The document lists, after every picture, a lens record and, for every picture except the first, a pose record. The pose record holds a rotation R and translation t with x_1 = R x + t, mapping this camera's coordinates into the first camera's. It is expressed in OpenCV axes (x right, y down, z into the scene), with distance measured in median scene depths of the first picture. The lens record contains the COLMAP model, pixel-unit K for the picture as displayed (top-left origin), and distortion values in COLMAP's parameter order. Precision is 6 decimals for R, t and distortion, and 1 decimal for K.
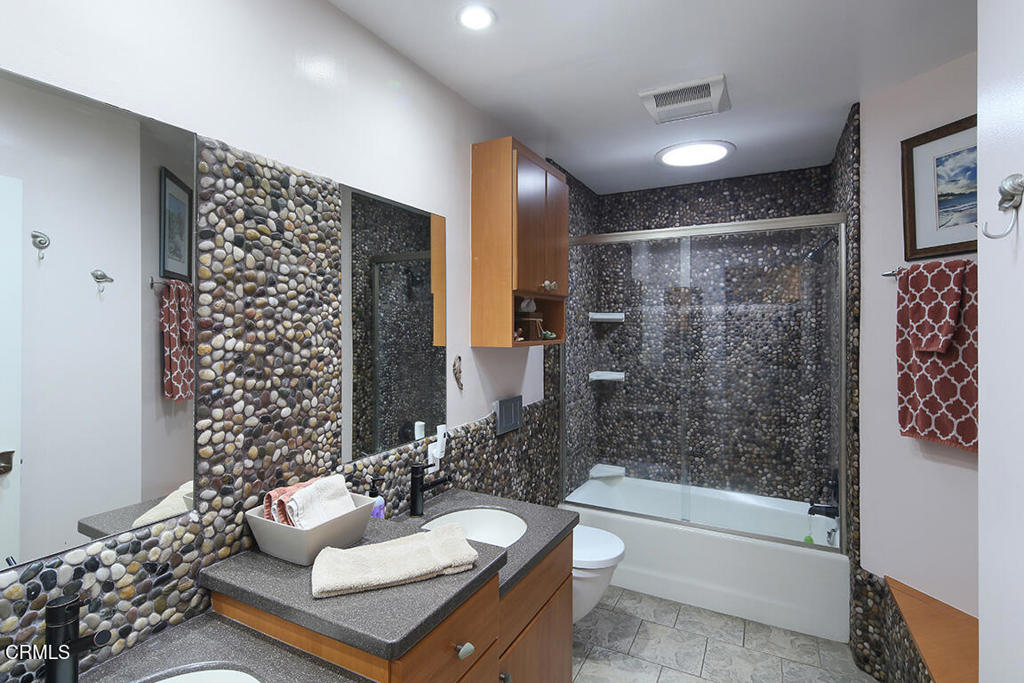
lens RADIAL K [[499.9, 0, 511.5], [0, 499.9, 341.0], [0, 0, 1]] dist [0.013911, -0.000139]
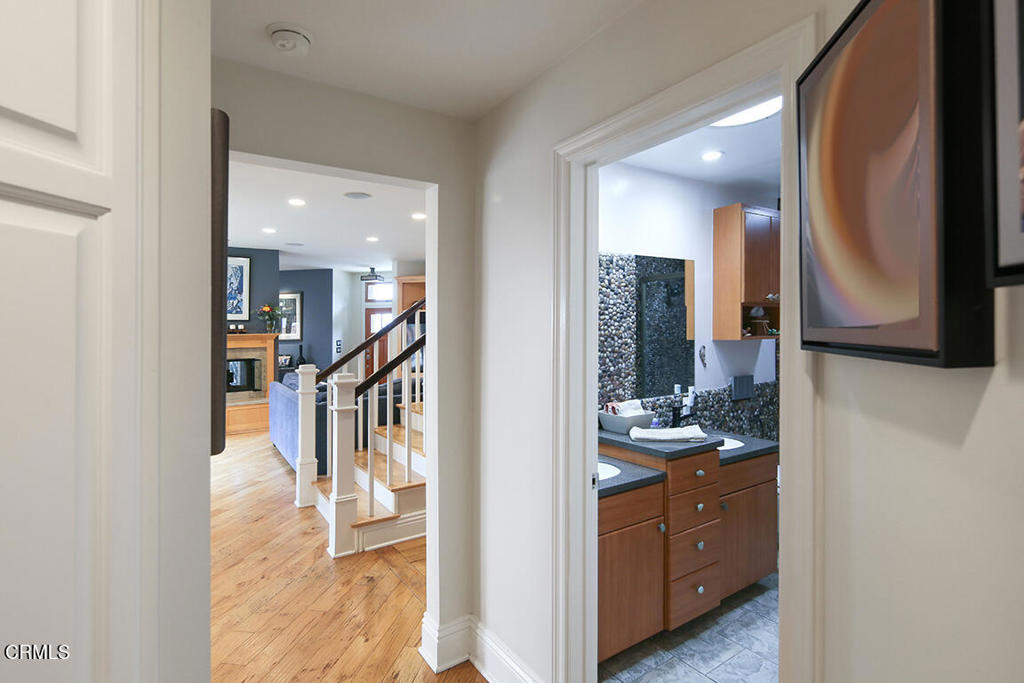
lens RADIAL K [[499.9, 0, 493.9], [0, 499.9, 344.3], [0, 0, 1]] dist [0.013911, -0.000139]
pose [[0.862745, 0.000452, -0.505638, 0.177447], [0.001712, 0.999991, 0.003815, 0.025723], [0.505636, -0.004157, 0.862737, -1.002476]]
